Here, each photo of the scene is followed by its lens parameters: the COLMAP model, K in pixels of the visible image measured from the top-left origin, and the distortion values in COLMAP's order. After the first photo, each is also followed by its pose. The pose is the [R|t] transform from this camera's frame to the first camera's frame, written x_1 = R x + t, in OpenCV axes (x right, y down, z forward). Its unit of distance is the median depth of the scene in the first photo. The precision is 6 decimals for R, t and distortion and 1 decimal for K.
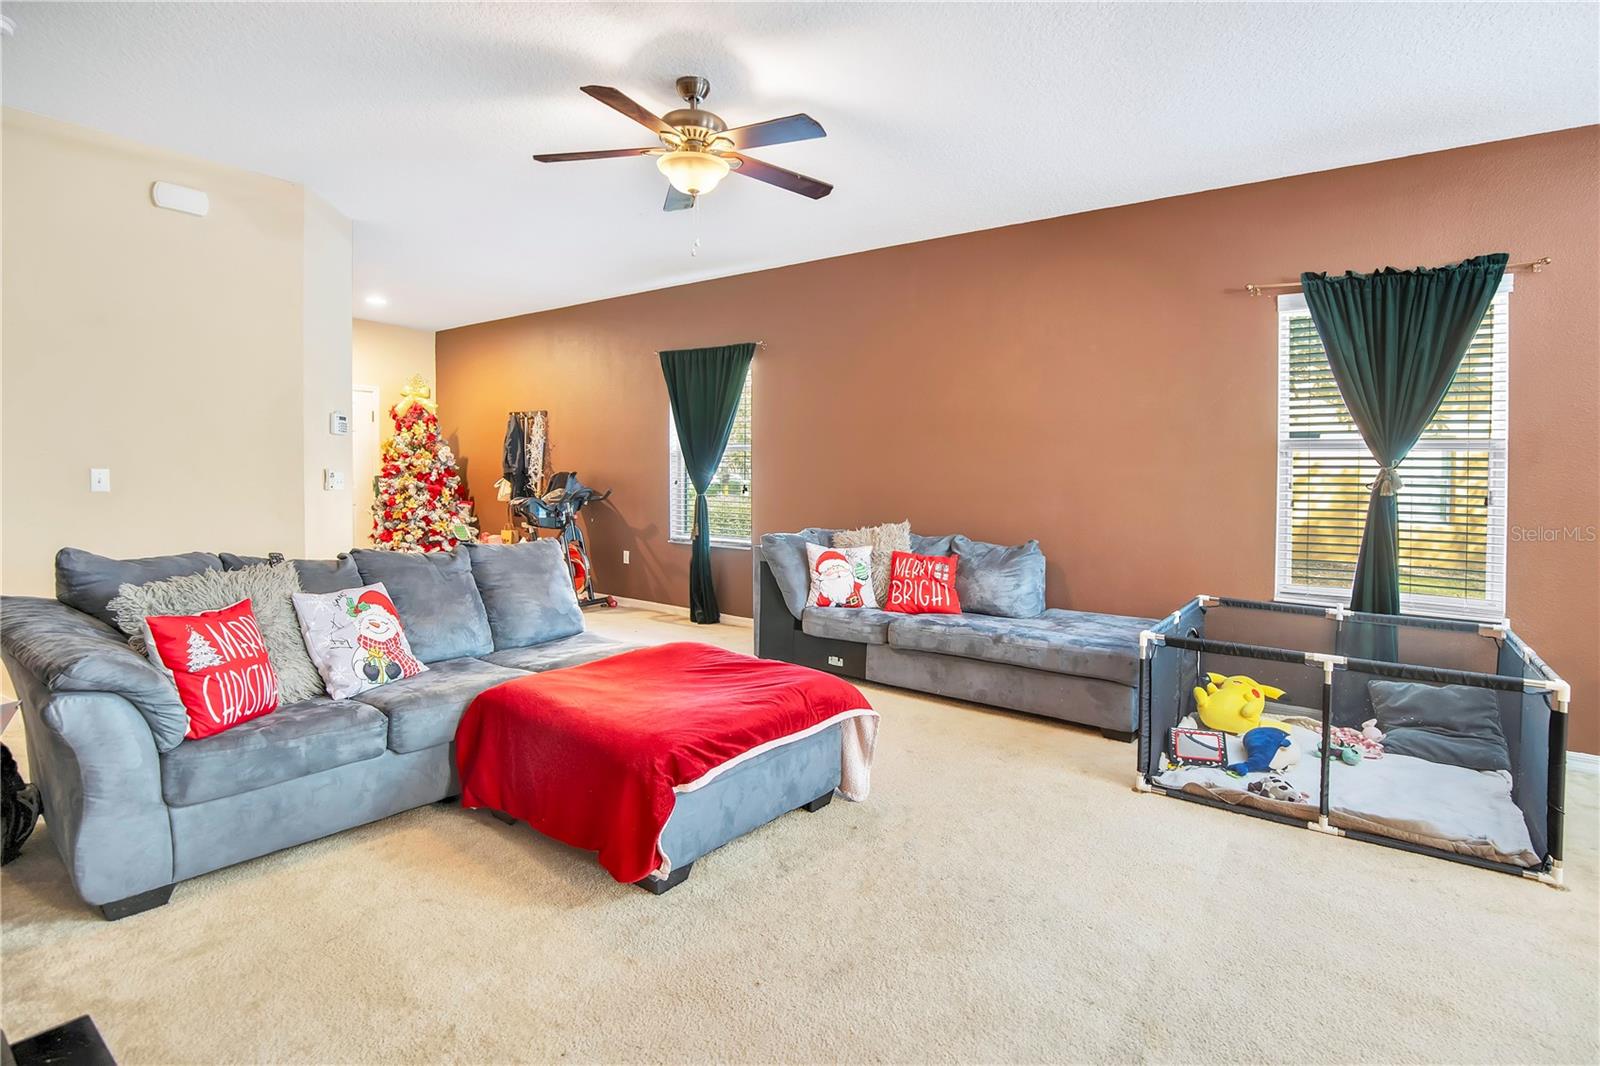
lens RADIAL K [[756.1, 0, 862.8], [0, 756.1, 492.9], [0, 0, 1]] dist [-0.022405, 0.004240]
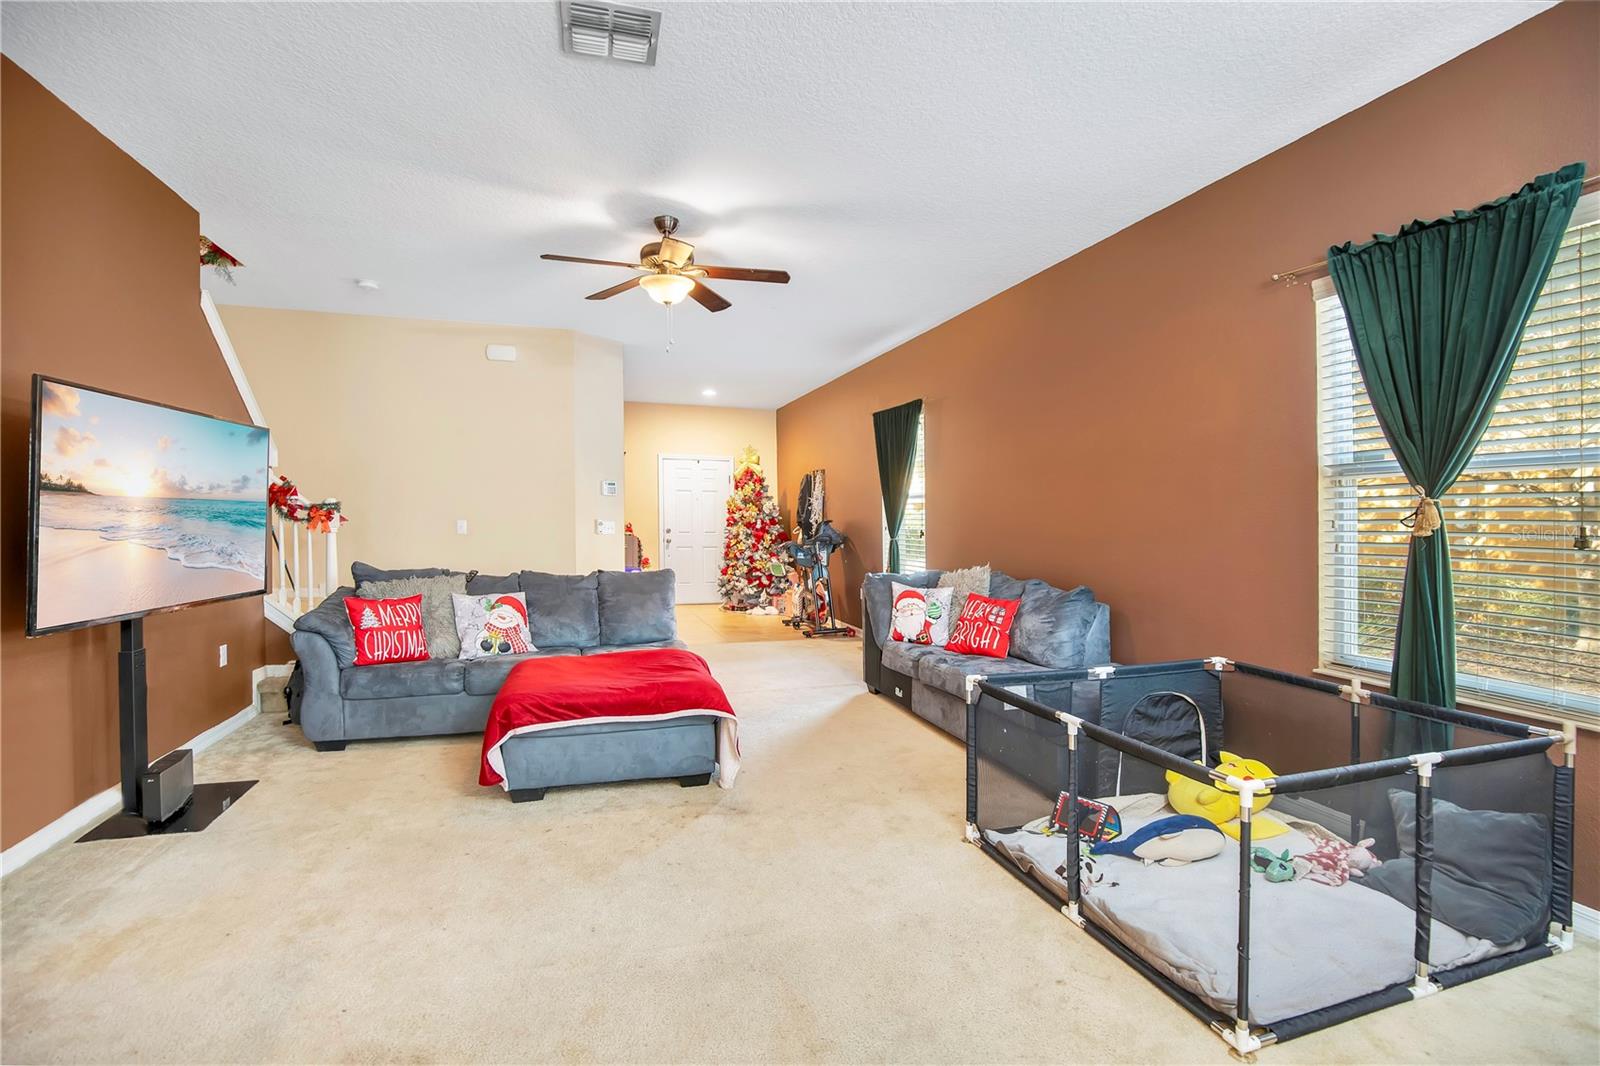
lens RADIAL K [[756.1, 0, 848.2], [0, 756.1, 532.7], [0, 0, 1]] dist [-0.022405, 0.004240]
pose [[0.819382, -0.003238, -0.573239, 0.638015], [-0.003852, 0.999930, -0.011154, 0.010406], [0.573235, 0.011347, 0.819313, 0.093369]]
